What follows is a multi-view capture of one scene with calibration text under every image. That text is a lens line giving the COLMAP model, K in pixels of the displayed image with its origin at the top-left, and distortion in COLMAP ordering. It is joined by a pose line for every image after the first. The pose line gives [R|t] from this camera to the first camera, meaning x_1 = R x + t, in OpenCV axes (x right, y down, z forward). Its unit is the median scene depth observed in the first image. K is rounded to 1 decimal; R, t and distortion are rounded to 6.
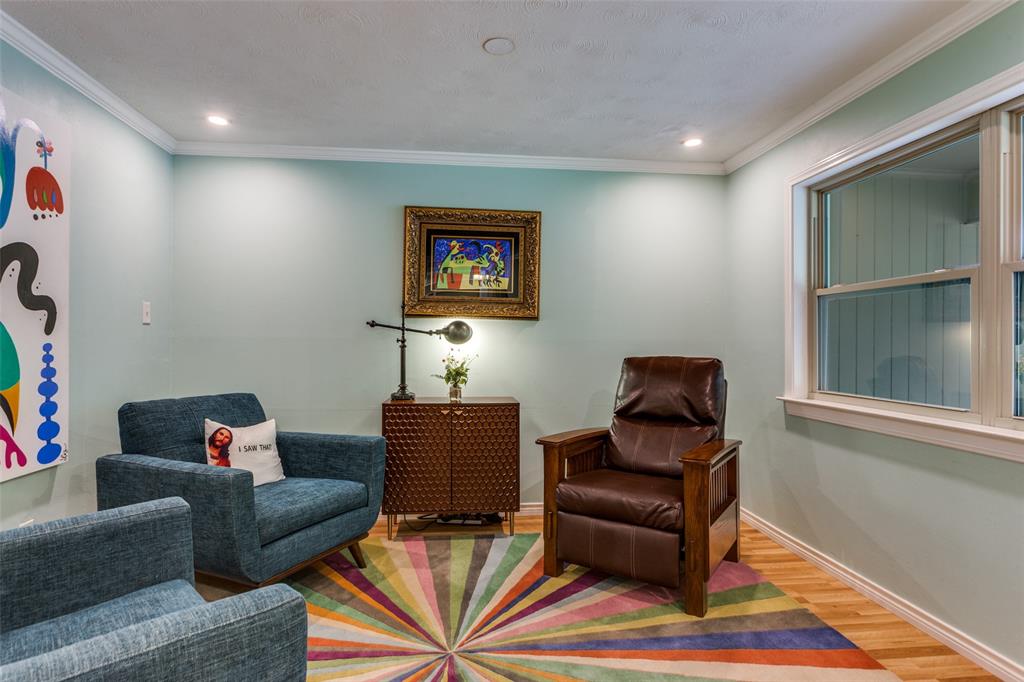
lens RADIAL K [[545.8, 0, 514.1], [0, 545.8, 340.9], [0, 0, 1]] dist [0.001540, 0.000424]
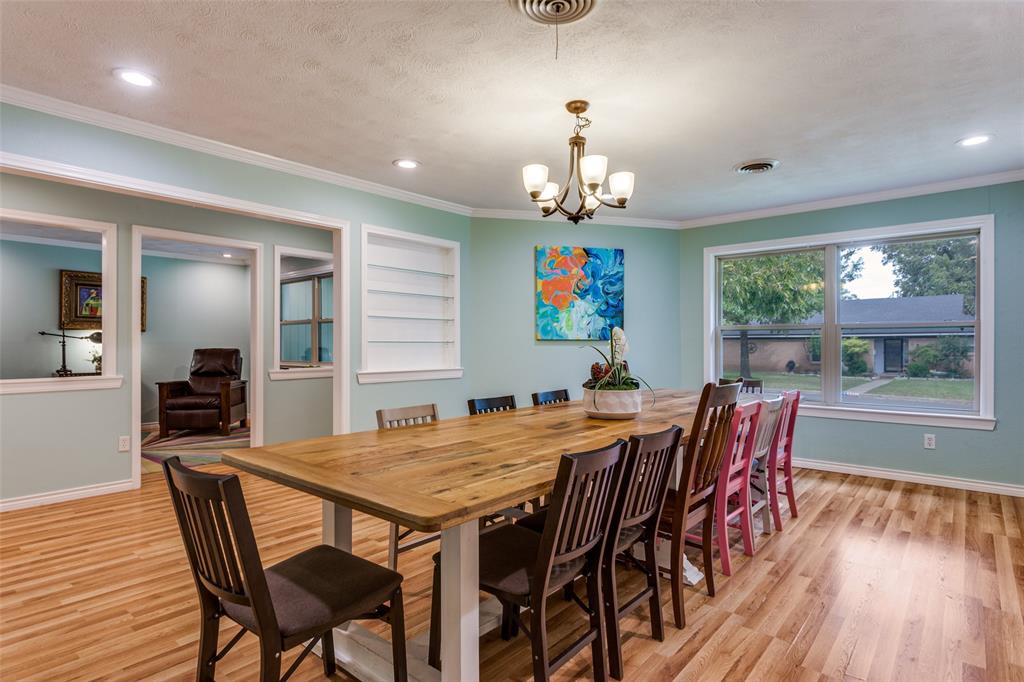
lens RADIAL K [[545.8, 0, 515.4], [0, 545.8, 341.0], [0, 0, 1]] dist [0.001540, 0.000424]
pose [[0.726214, -0.006463, 0.687439, -0.372113], [0.002058, 0.999972, 0.007228, -0.015364], [-0.687466, -0.003834, 0.726207, -1.491124]]
